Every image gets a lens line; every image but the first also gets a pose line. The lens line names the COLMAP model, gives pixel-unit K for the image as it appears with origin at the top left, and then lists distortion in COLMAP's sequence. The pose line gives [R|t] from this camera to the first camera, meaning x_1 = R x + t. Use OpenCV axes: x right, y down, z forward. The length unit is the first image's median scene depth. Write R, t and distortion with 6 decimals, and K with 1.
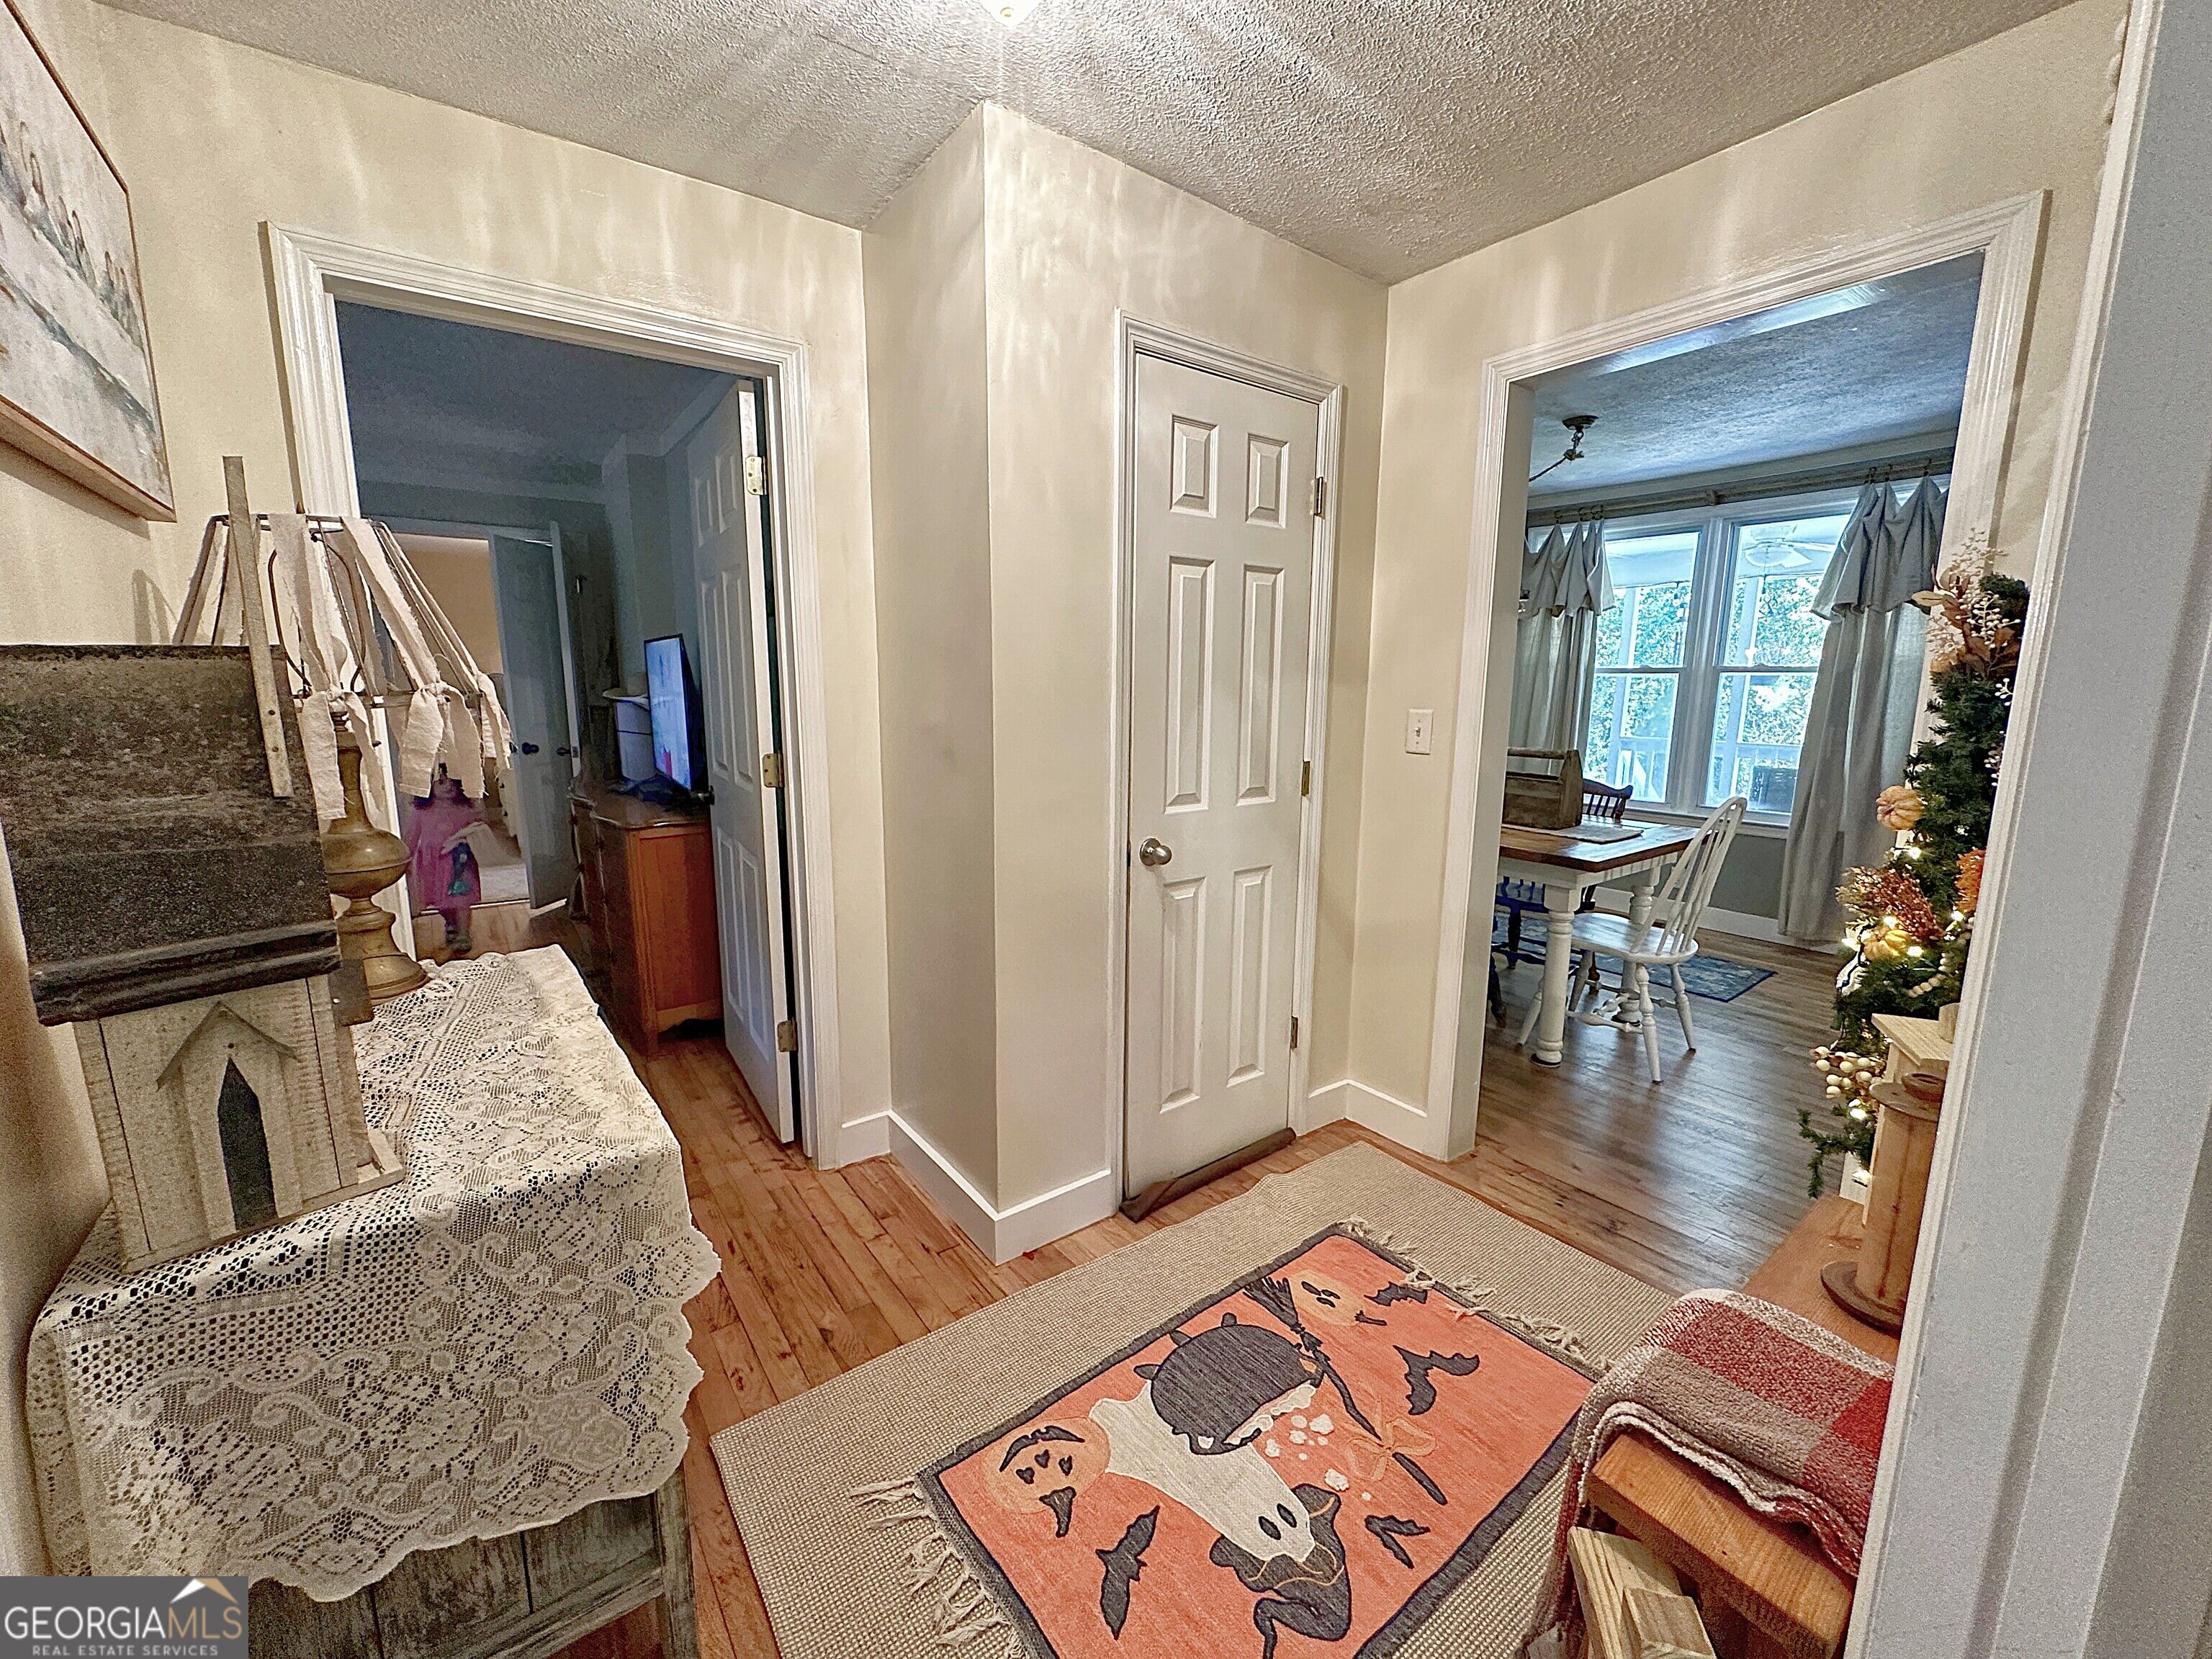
lens RADIAL K [[885.0, 0, 1099.9], [0, 885.0, 823.1], [0, 0, 1]] dist [-0.004047, 0.000741]
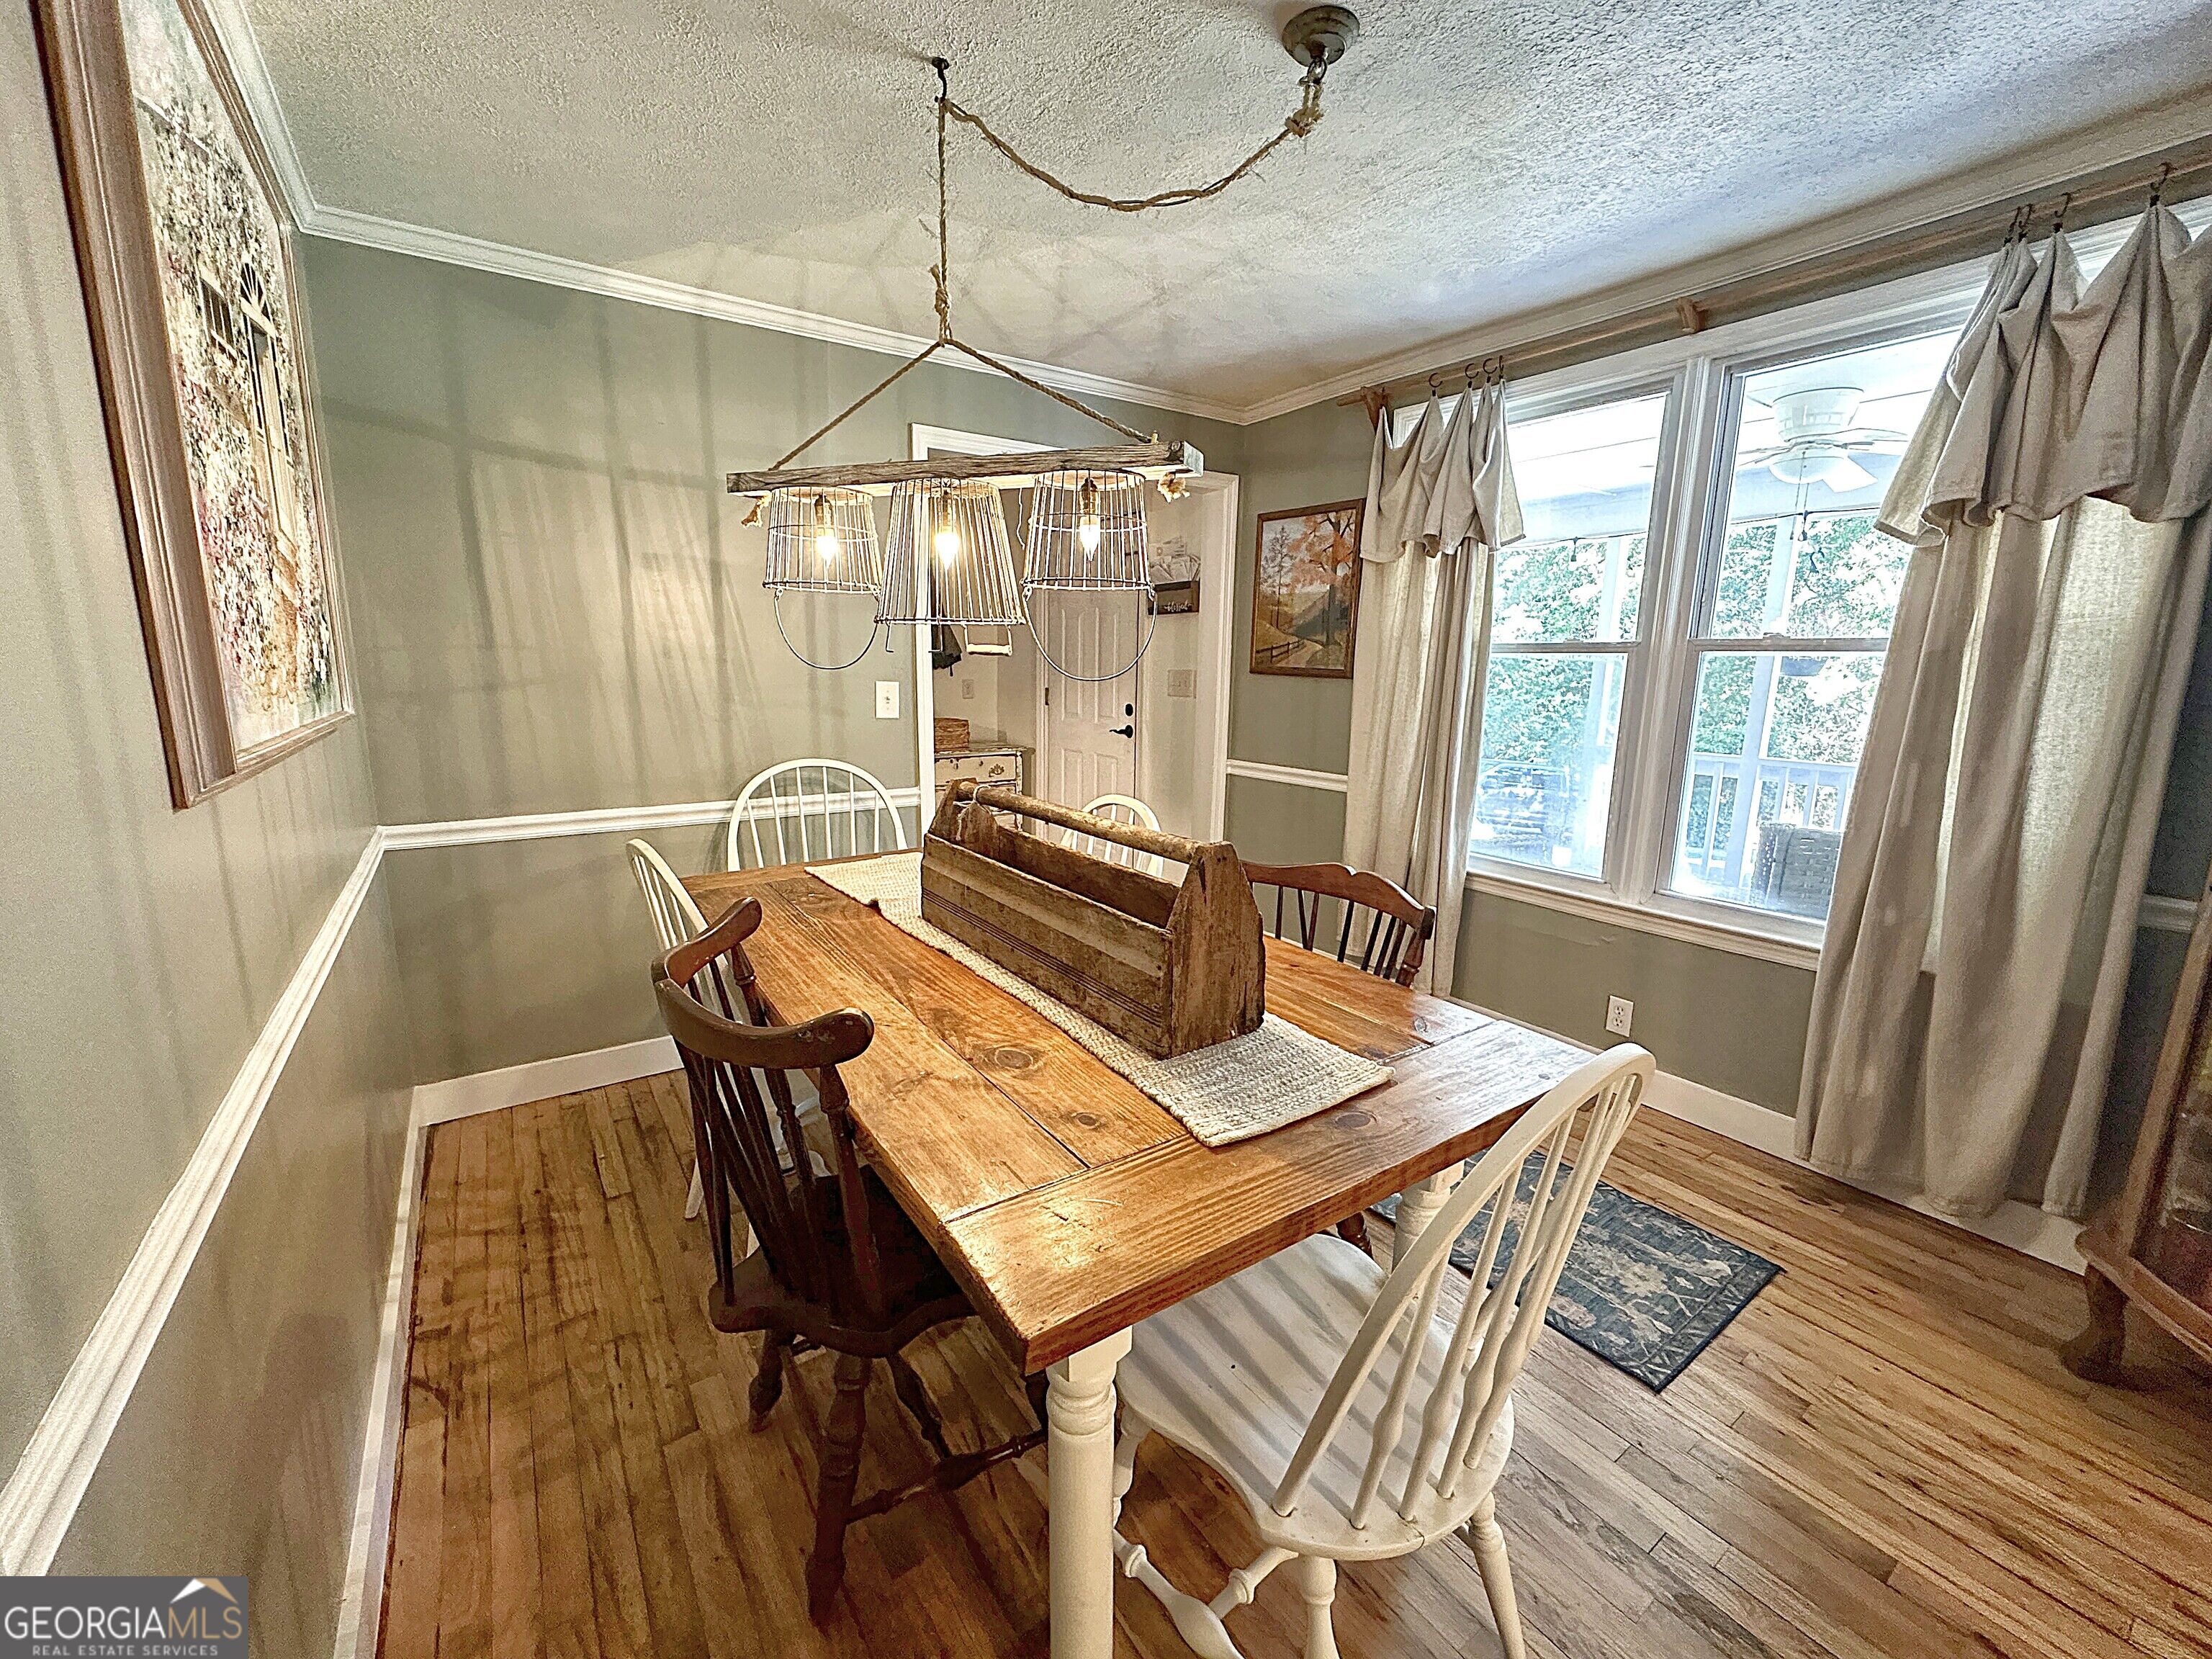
lens RADIAL K [[885.0, 0, 1101.5], [0, 885.0, 826.4], [0, 0, 1]] dist [-0.004047, 0.000741]
pose [[0.999315, 0.012851, -0.034718, 0.385159], [-0.012192, 0.999742, 0.019146, -0.075062], [0.034955, -0.018710, 0.999214, 0.481518]]
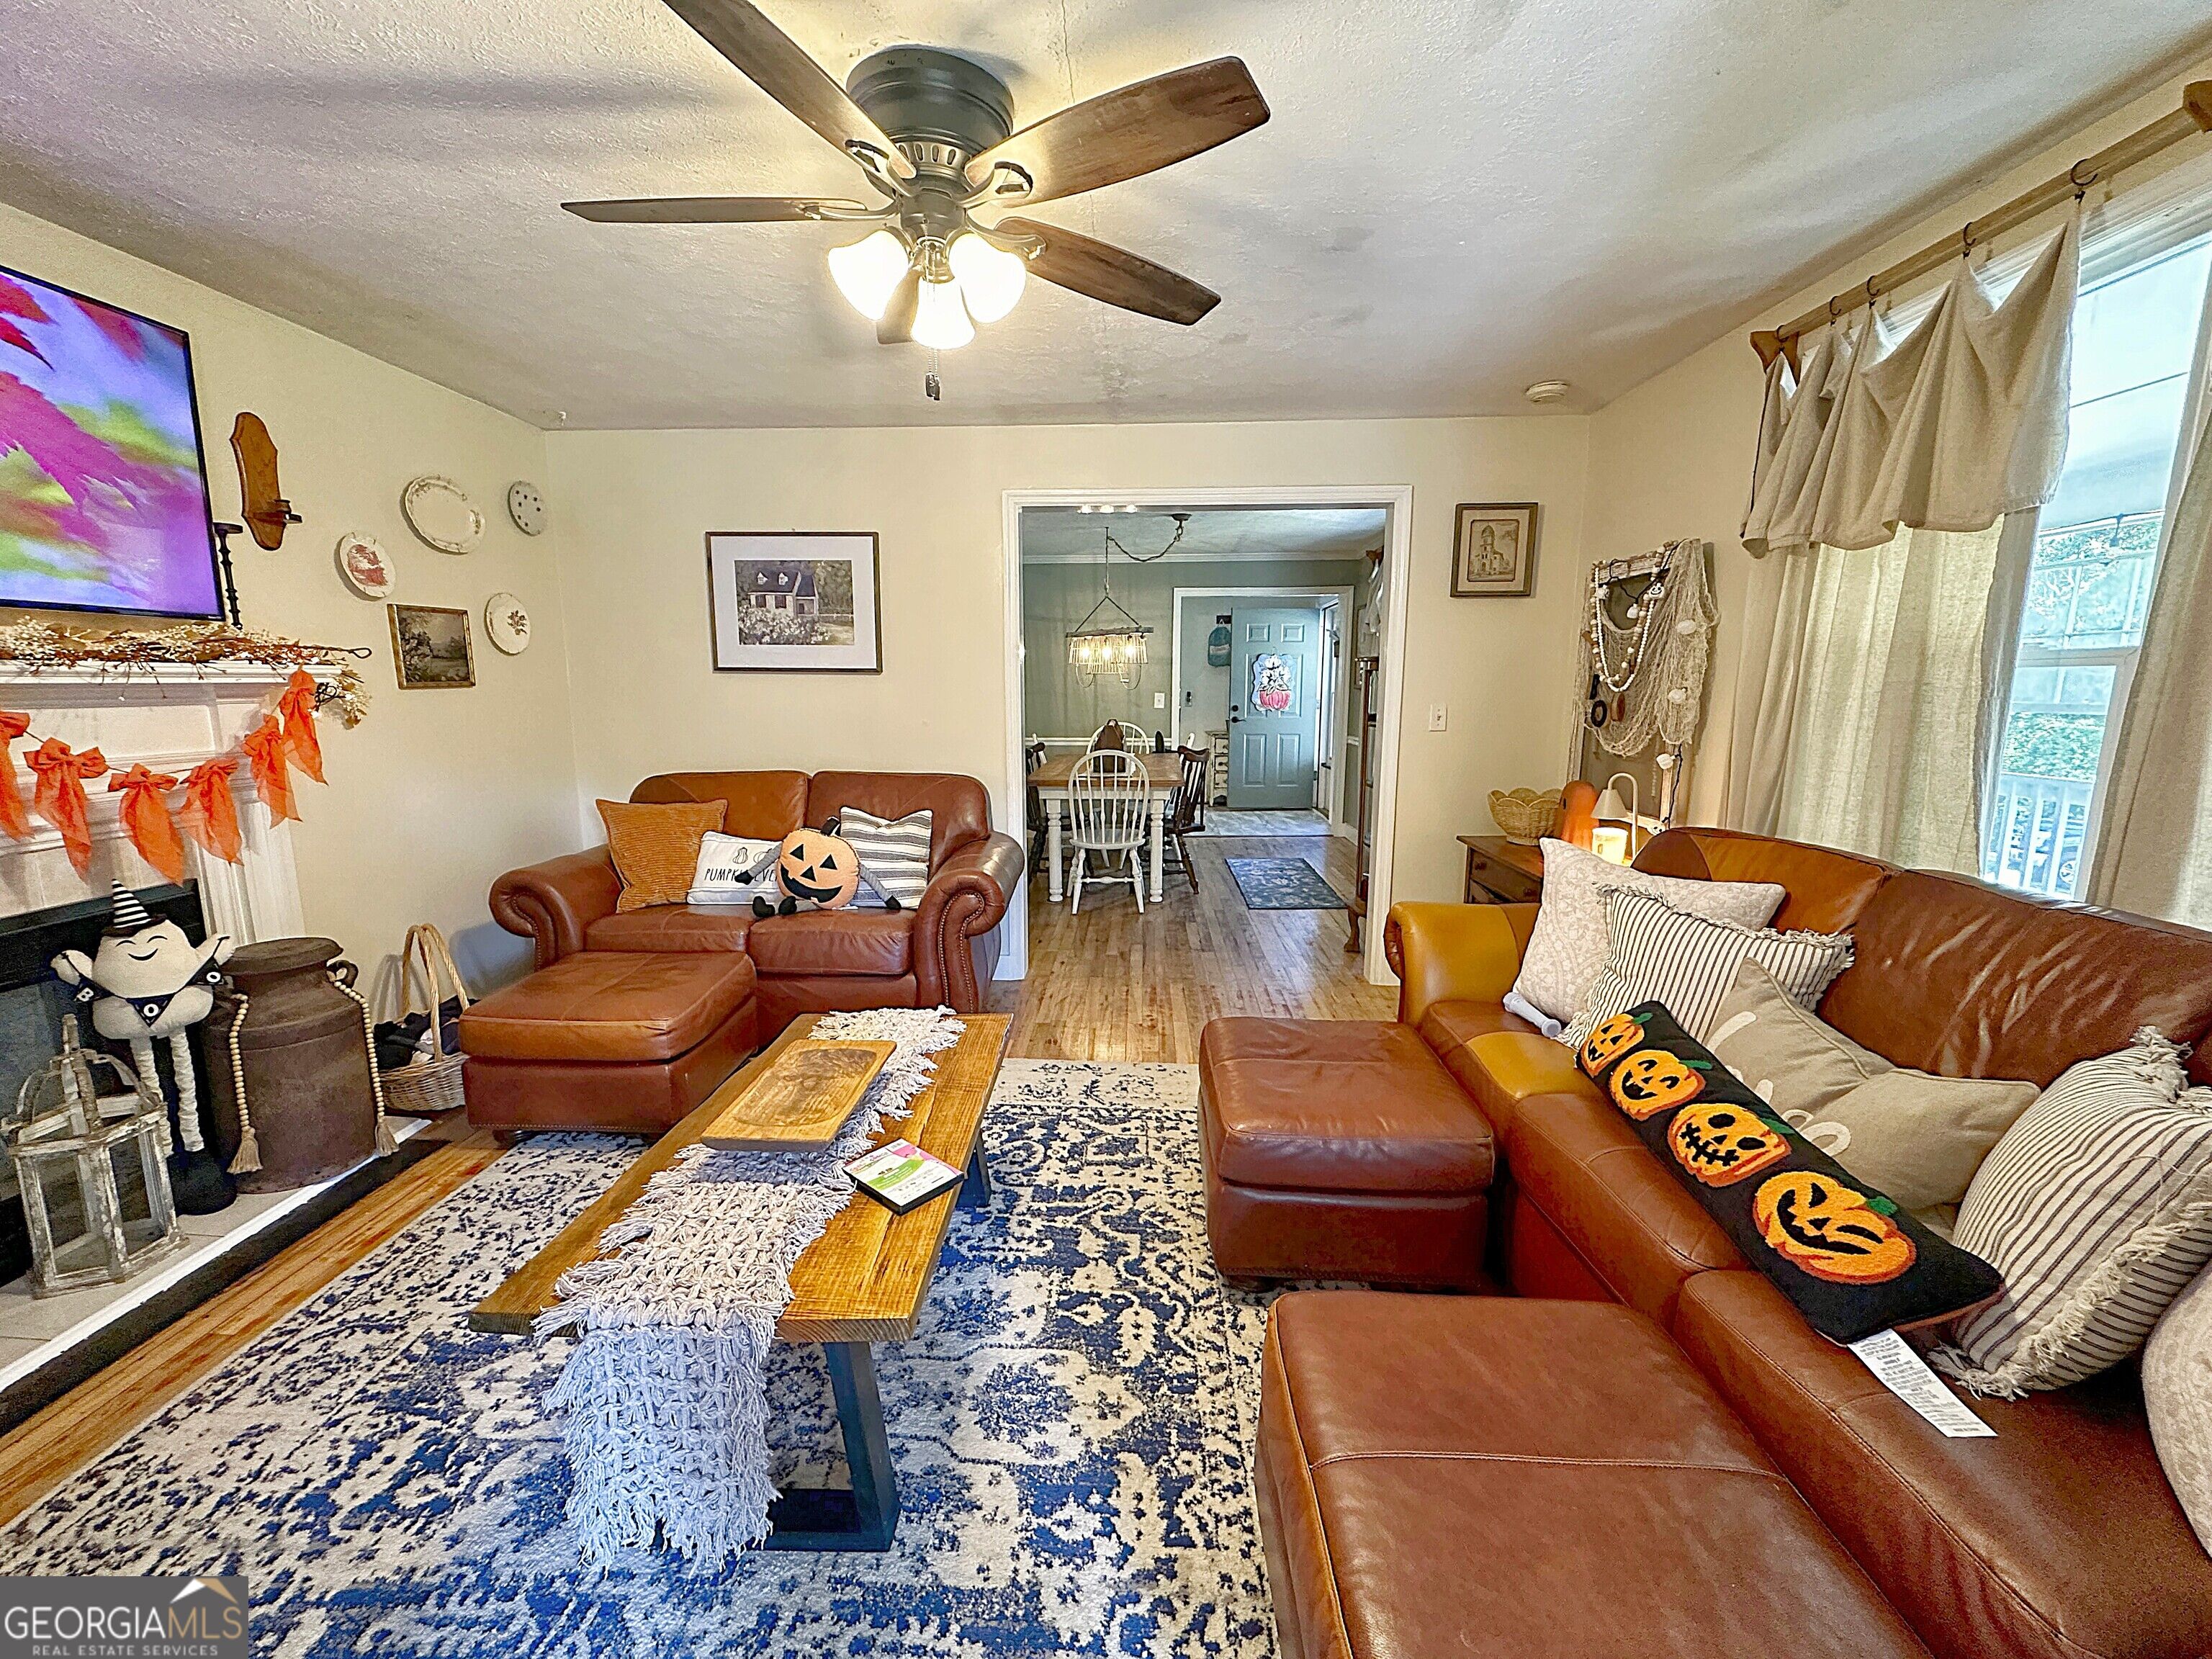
lens RADIAL K [[885.0, 0, 1091.3], [0, 885.0, 825.1], [0, 0, 1]] dist [-0.004047, 0.000741]
pose [[0.778106, 0.094979, -0.620910, 1.210953], [-0.097656, 0.994774, 0.029788, 0.046094], [0.620495, 0.037457, 0.783315, -0.257376]]
